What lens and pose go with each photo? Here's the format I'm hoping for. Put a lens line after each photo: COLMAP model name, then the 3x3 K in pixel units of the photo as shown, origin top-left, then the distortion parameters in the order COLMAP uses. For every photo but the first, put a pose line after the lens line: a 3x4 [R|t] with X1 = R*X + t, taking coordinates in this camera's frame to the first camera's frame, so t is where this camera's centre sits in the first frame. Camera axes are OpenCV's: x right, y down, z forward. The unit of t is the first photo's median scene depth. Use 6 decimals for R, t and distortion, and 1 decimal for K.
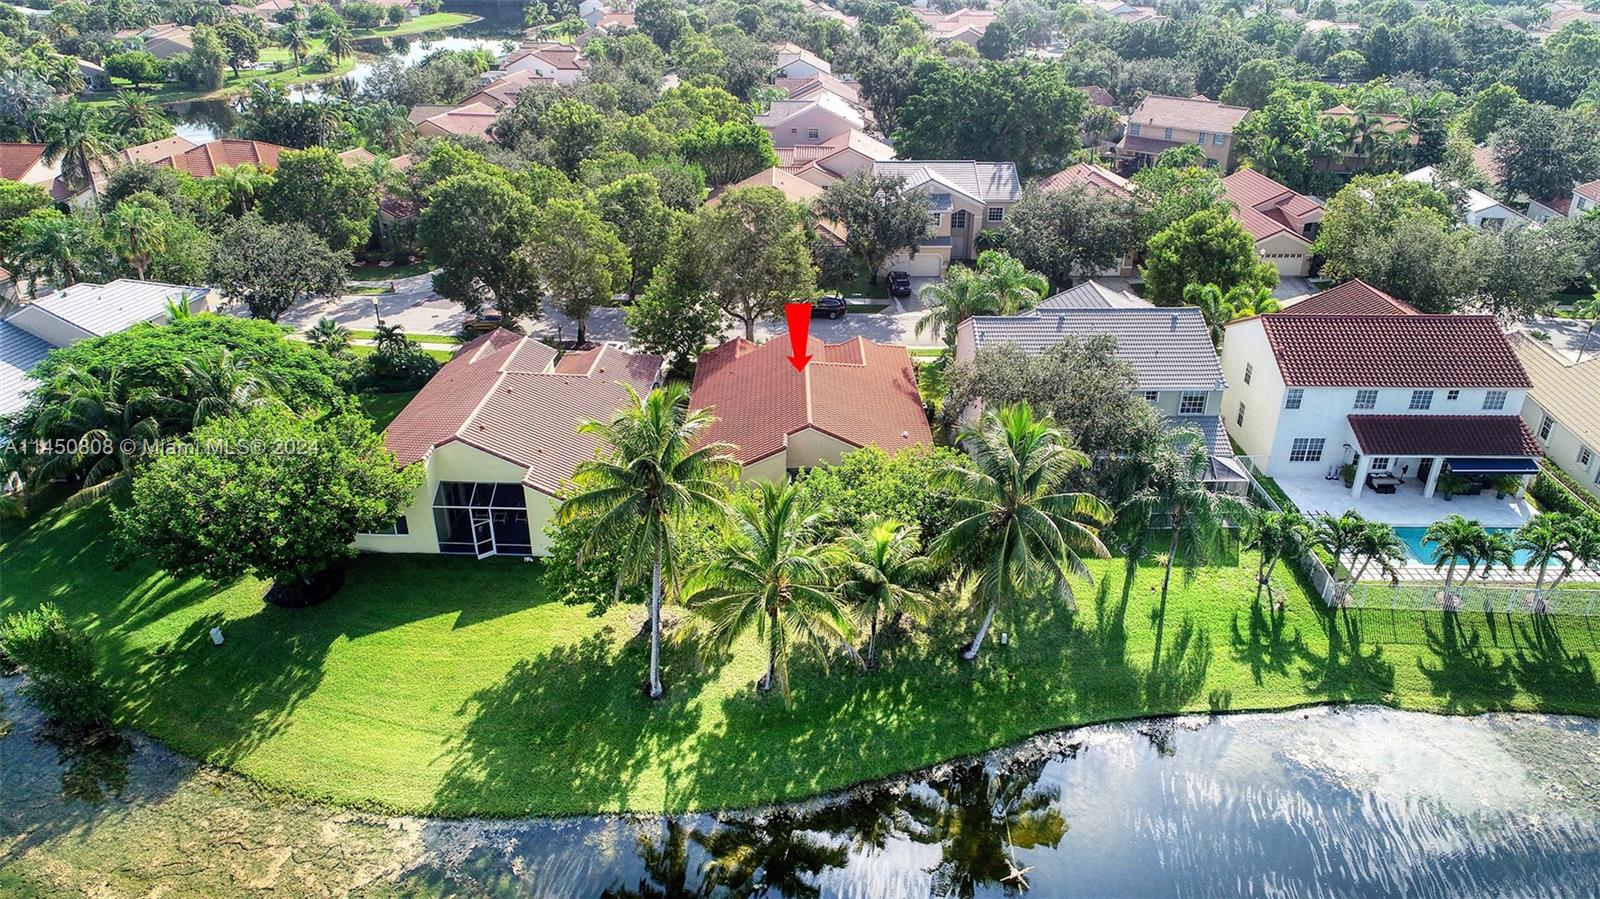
lens RADIAL K [[1090.4, 0, 798.9], [0, 1090.4, 458.8], [0, 0, 1]] dist [-0.001568, 0.001311]
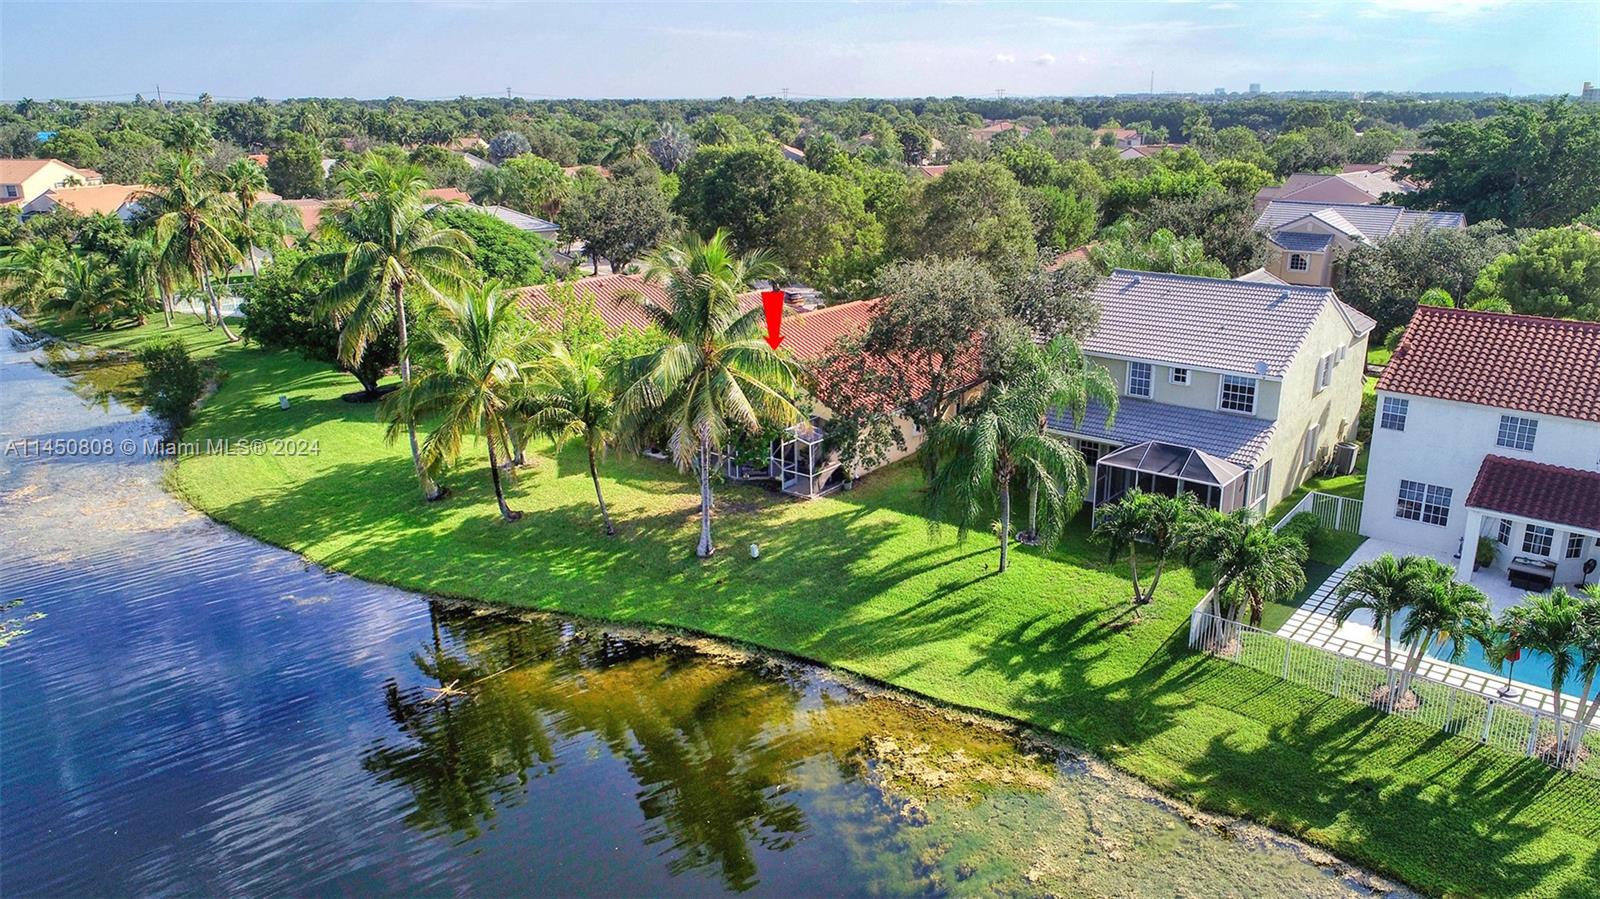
lens RADIAL K [[1146.5, 0, 839.7], [0, 1146.5, 437.0], [0, 0, 1]] dist [0.001739, -0.006191]
pose [[0.780244, 0.171097, -0.601619, 0.761983], [-0.284602, 0.953634, -0.097895, 0.152572], [0.556975, 0.247604, 0.792762, 0.328431]]
